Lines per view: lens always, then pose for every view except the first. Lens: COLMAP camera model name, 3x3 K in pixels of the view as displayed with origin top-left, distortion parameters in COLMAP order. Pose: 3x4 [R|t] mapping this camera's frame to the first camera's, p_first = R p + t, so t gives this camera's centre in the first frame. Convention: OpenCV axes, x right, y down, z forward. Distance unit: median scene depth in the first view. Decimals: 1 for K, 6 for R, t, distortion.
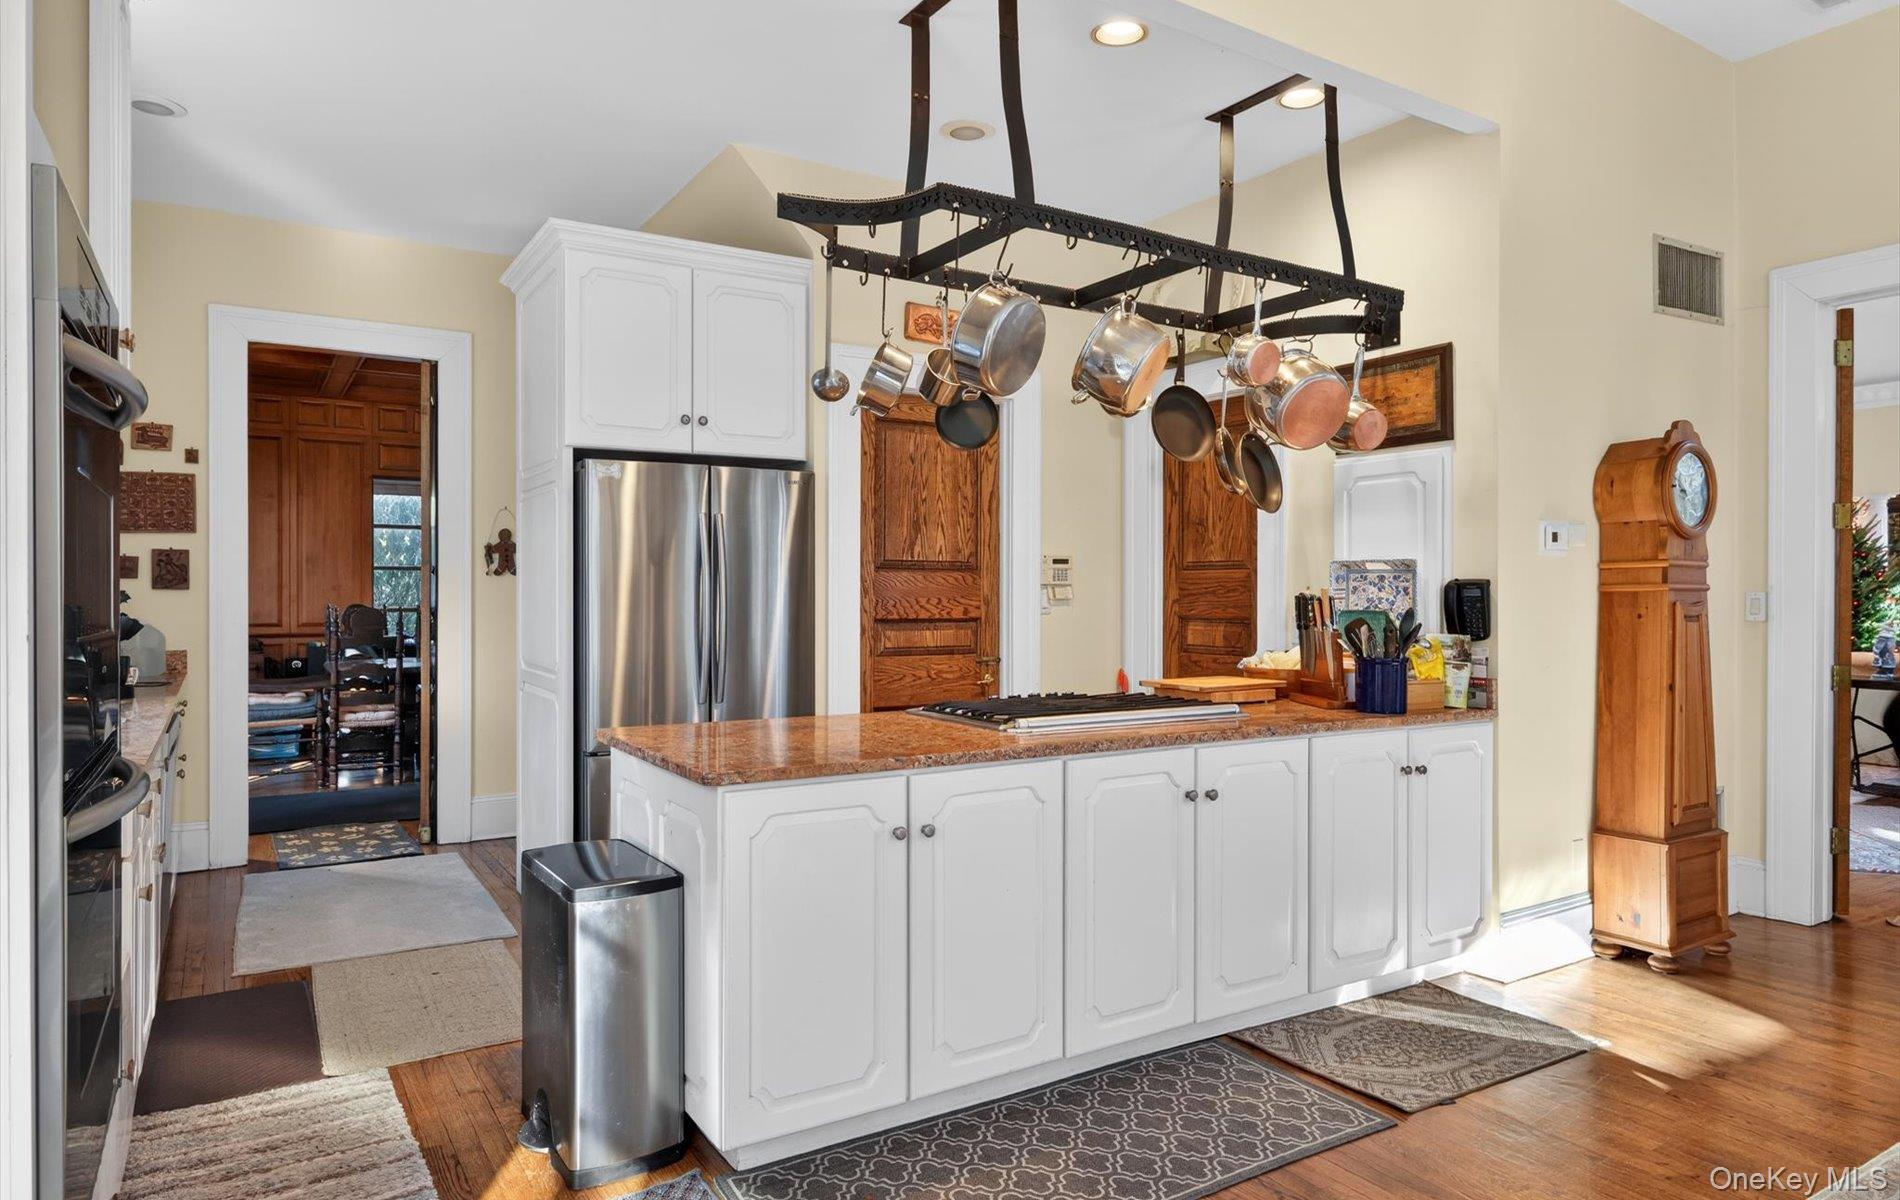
lens RADIAL K [[1111.5, 0, 948.7], [0, 1111.5, 605.1], [0, 0, 1]] dist [-0.001093, -0.000012]
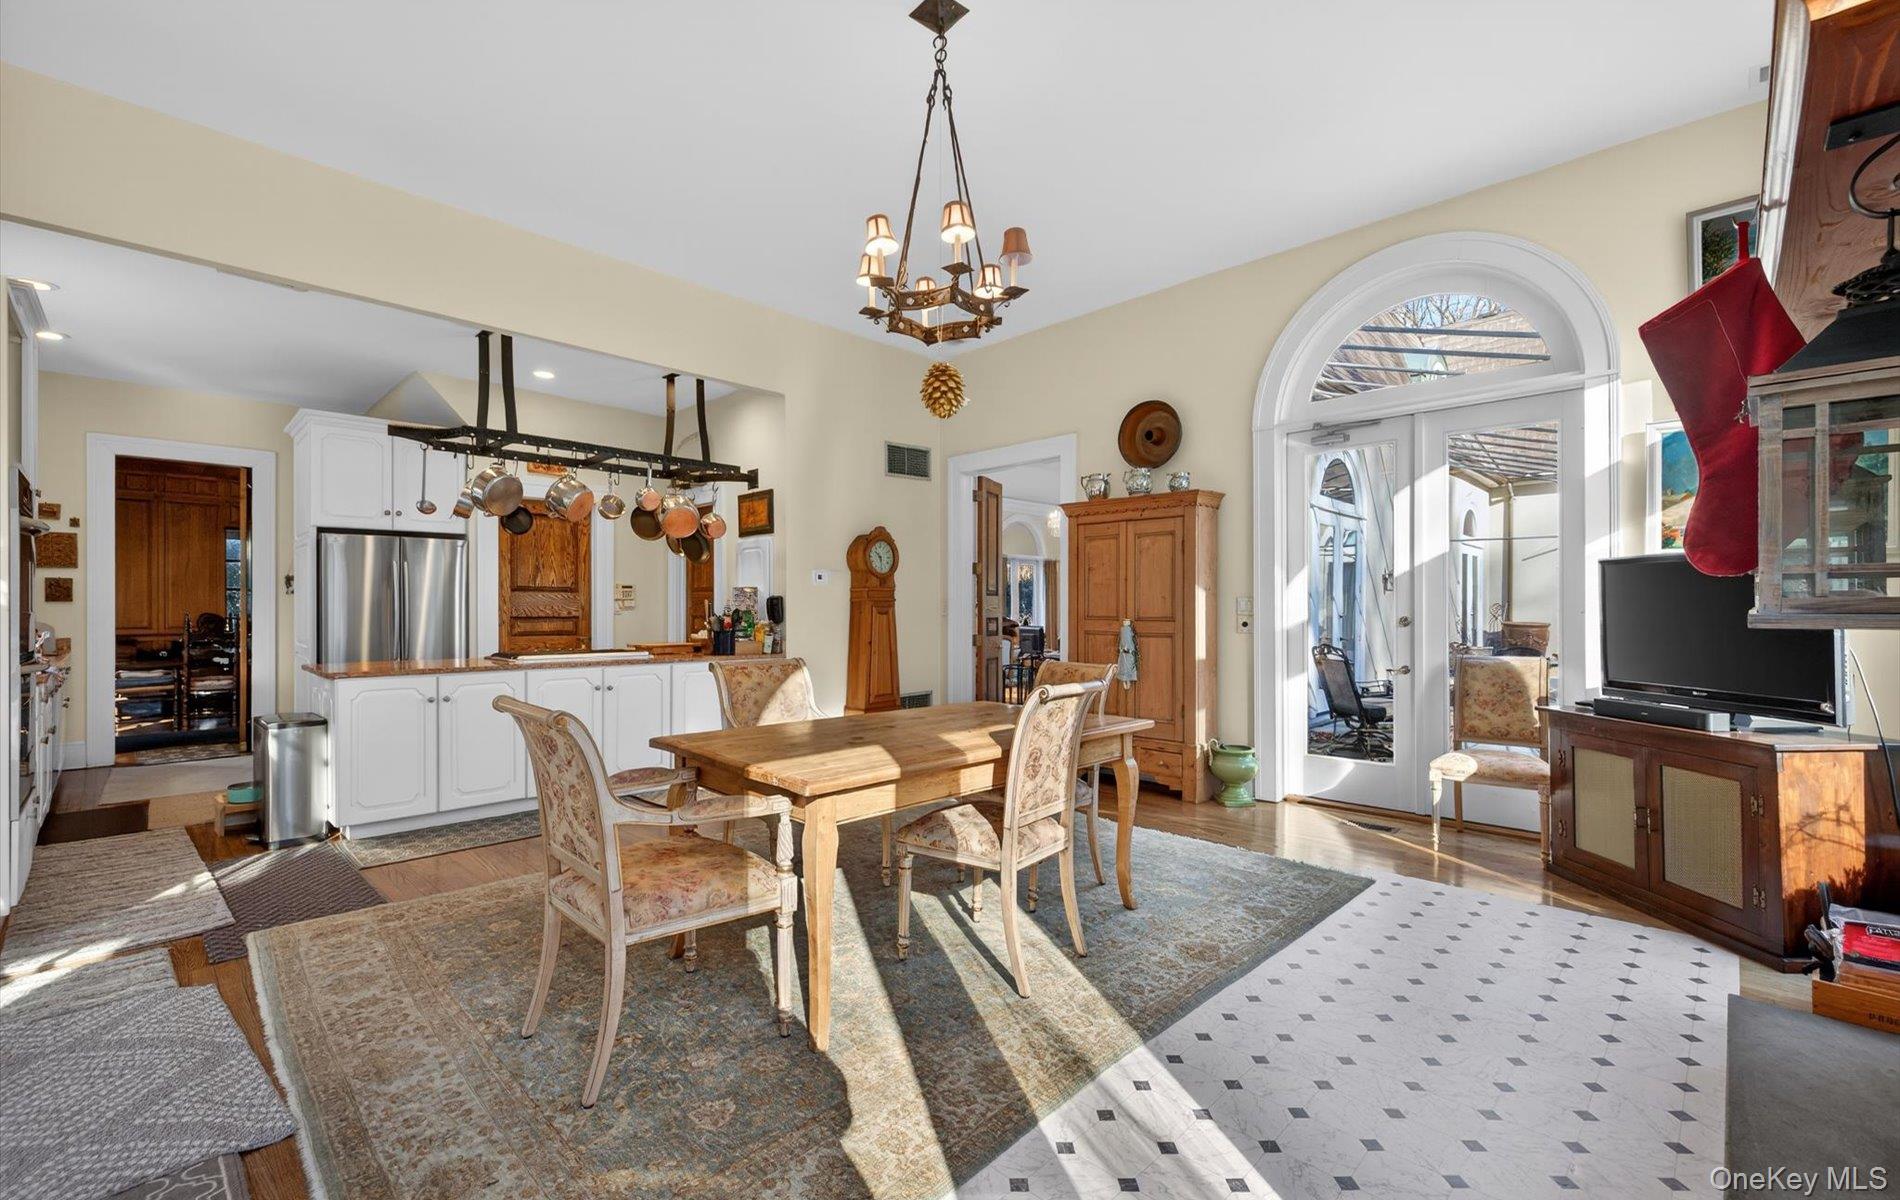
lens RADIAL K [[780.5, 0, 944.4], [0, 780.5, 611.4], [0, 0, 1]] dist [-0.004778, -0.000650]
pose [[0.970976, -0.002063, 0.239166, 0.331392], [0.004044, 0.999961, -0.007790, 0.016700], [-0.239141, 0.008531, 0.970947, -0.474752]]
